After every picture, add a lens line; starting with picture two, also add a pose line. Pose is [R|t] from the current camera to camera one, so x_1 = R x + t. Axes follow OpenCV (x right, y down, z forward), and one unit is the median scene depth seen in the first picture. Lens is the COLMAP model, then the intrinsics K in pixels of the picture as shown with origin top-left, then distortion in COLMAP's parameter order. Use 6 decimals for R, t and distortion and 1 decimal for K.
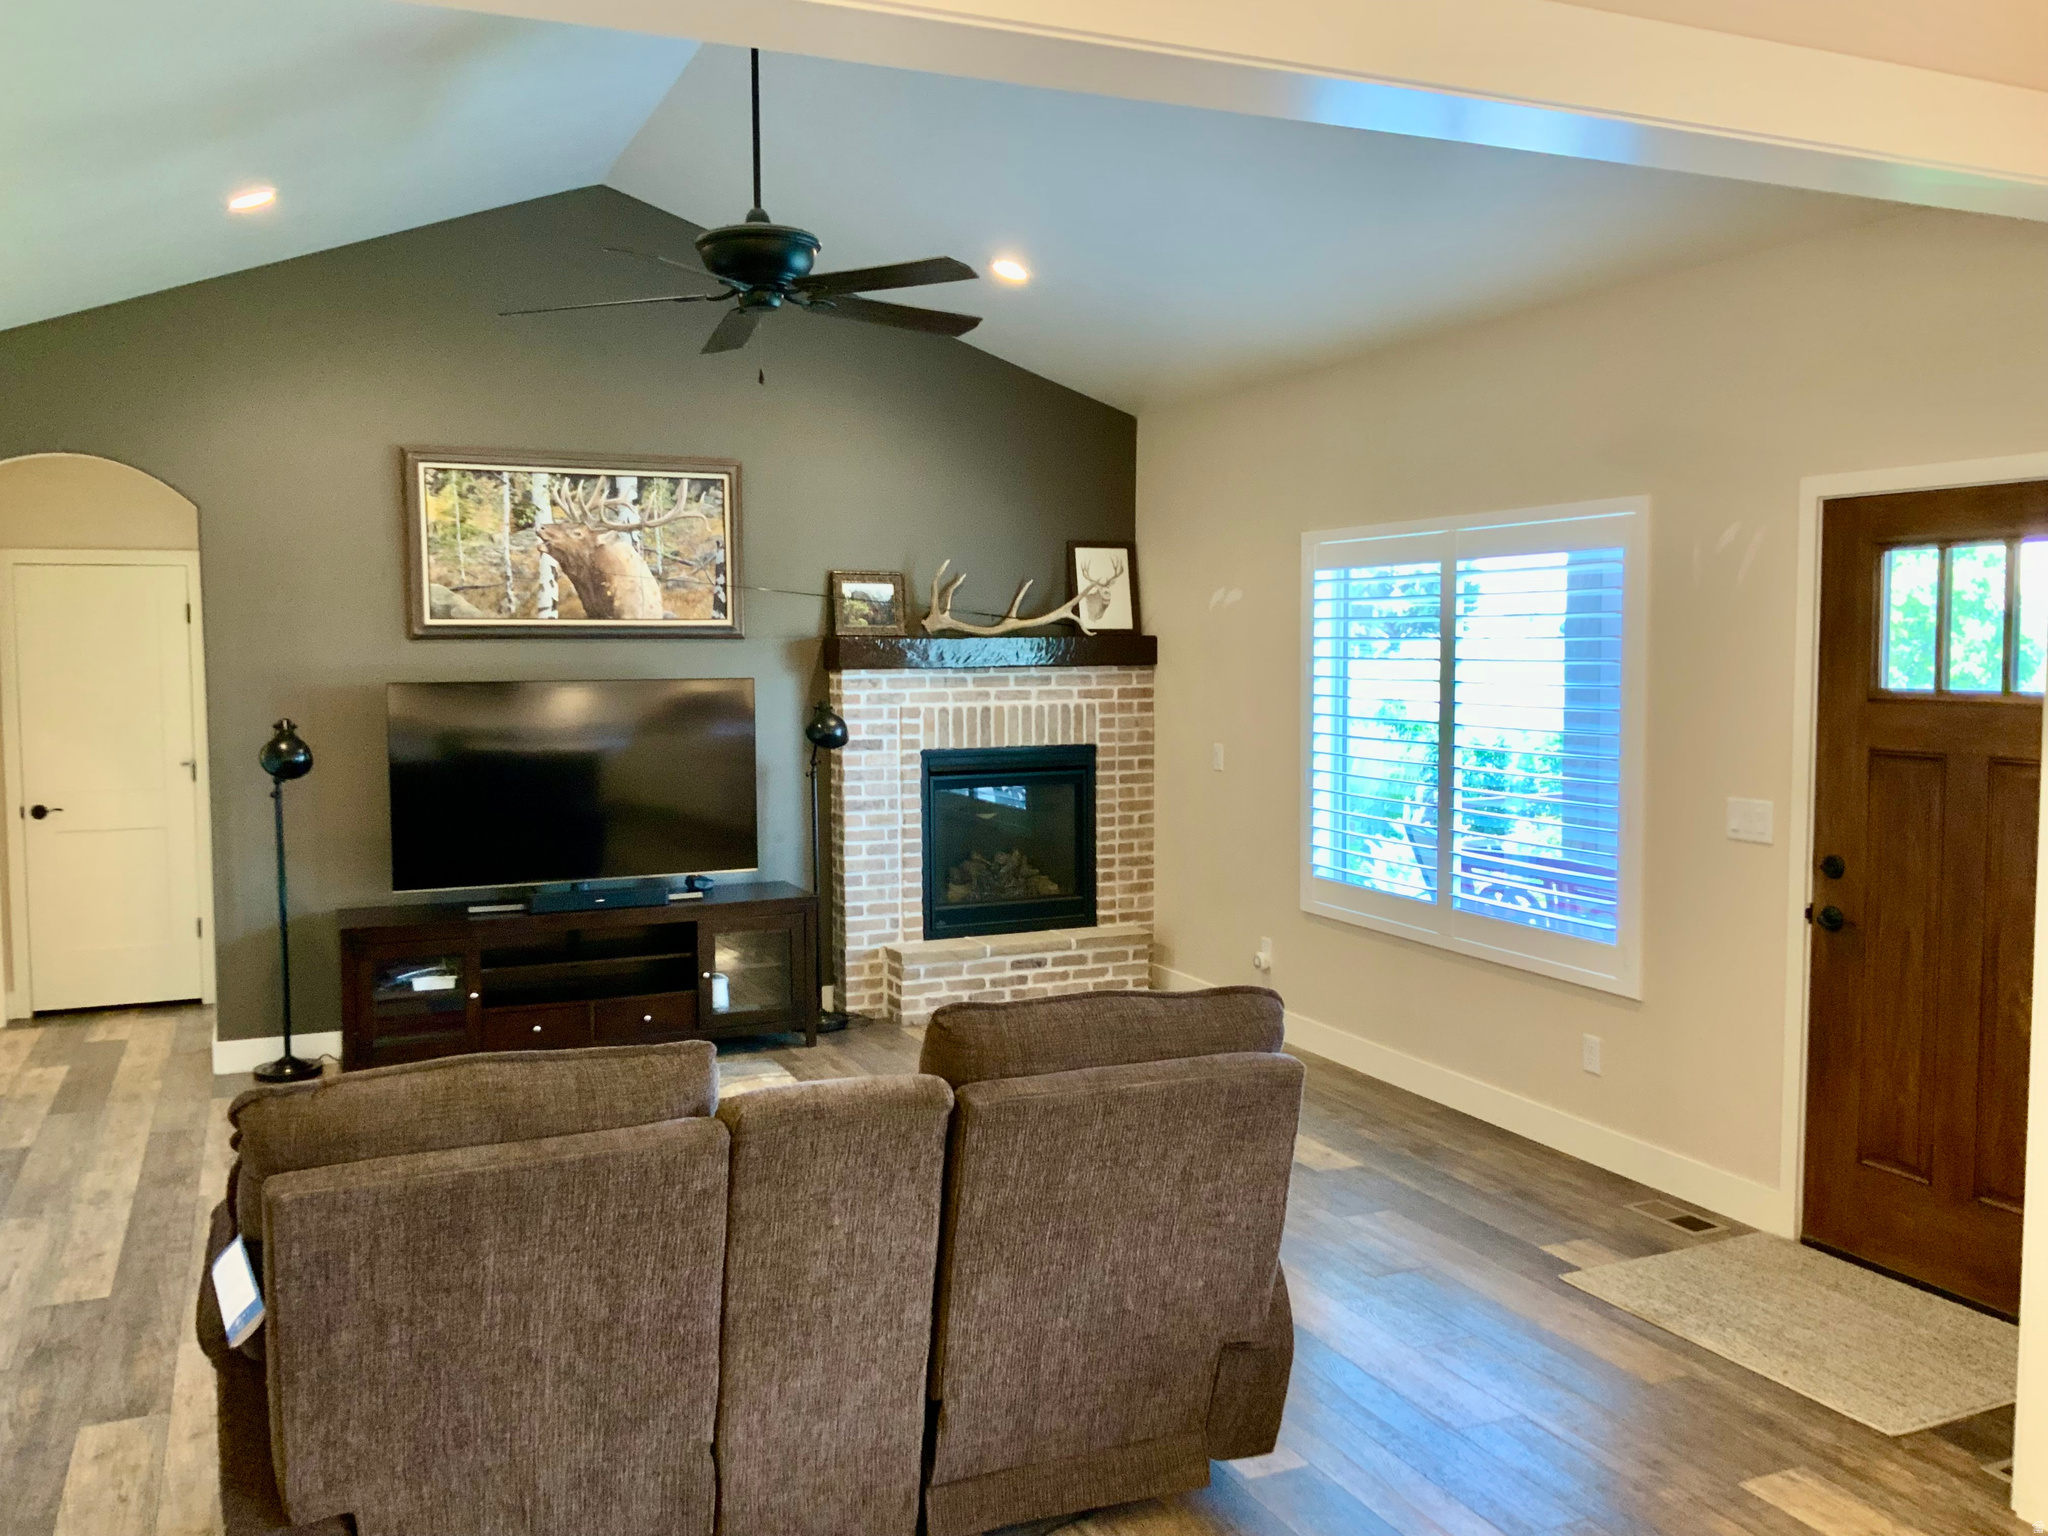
lens RADIAL K [[1698.5, 0, 1016.2], [0, 1698.5, 759.0], [0, 0, 1]] dist [0.122838, -0.266620]
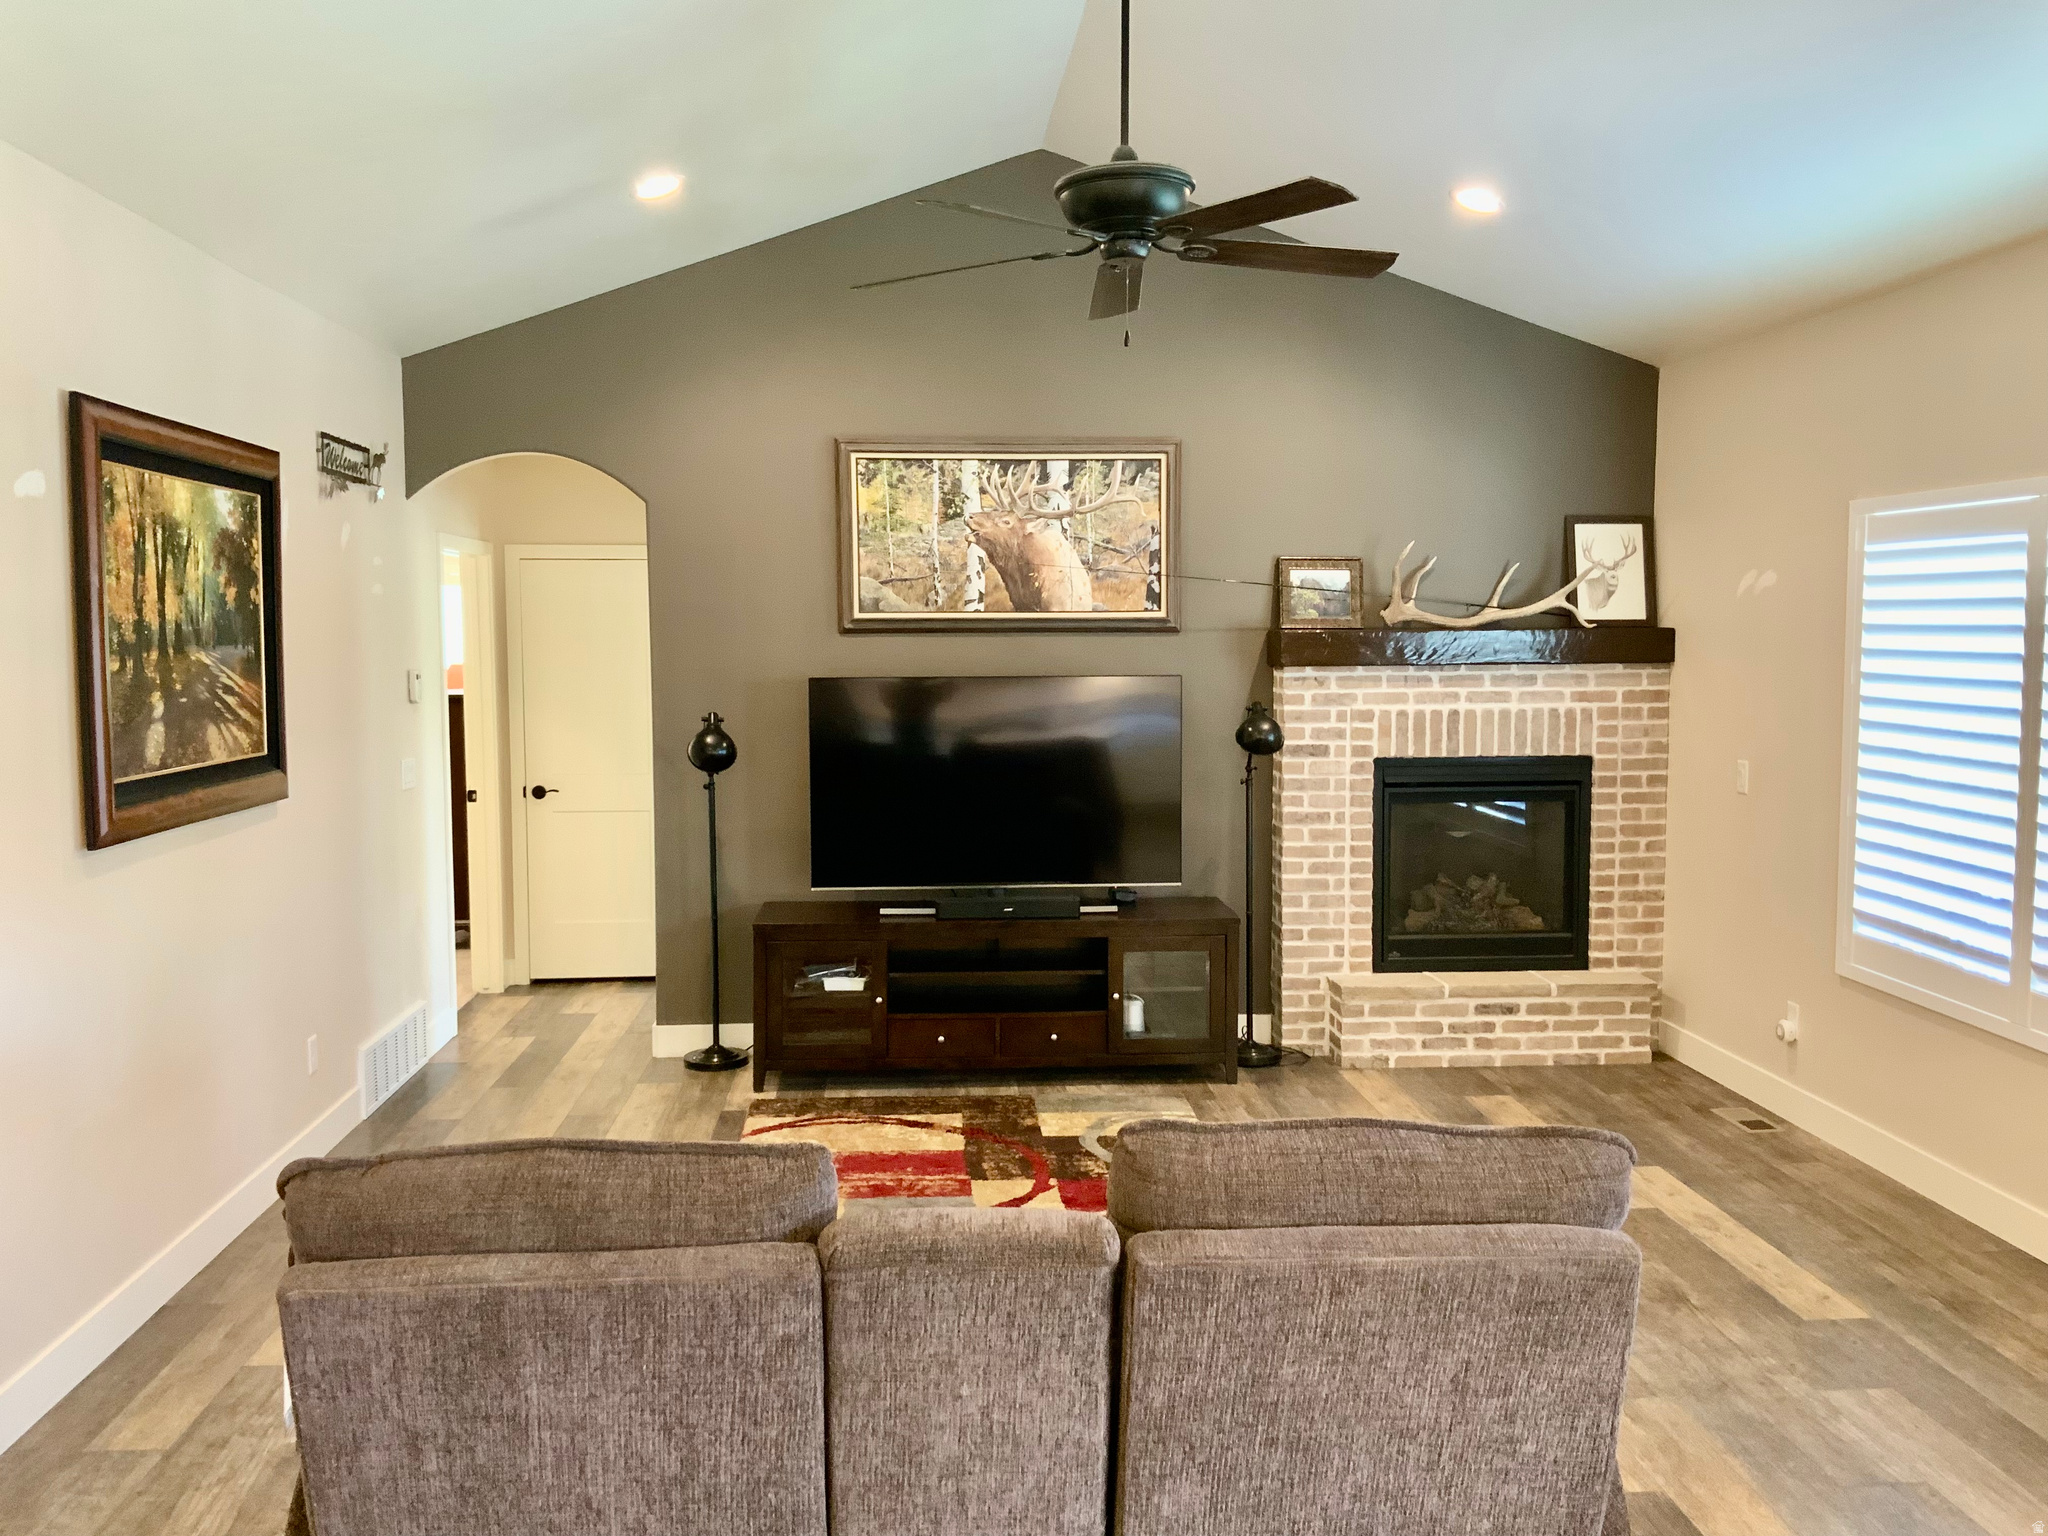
lens RADIAL K [[1698.5, 0, 1016.2], [0, 1698.5, 759.0], [0, 0, 1]] dist [0.122838, -0.266620]
pose [[0.941484, 0.028776, -0.335827, 0.073840], [-0.025602, 0.999576, 0.013876, -0.013532], [0.336084, -0.004466, 0.941821, 0.112453]]
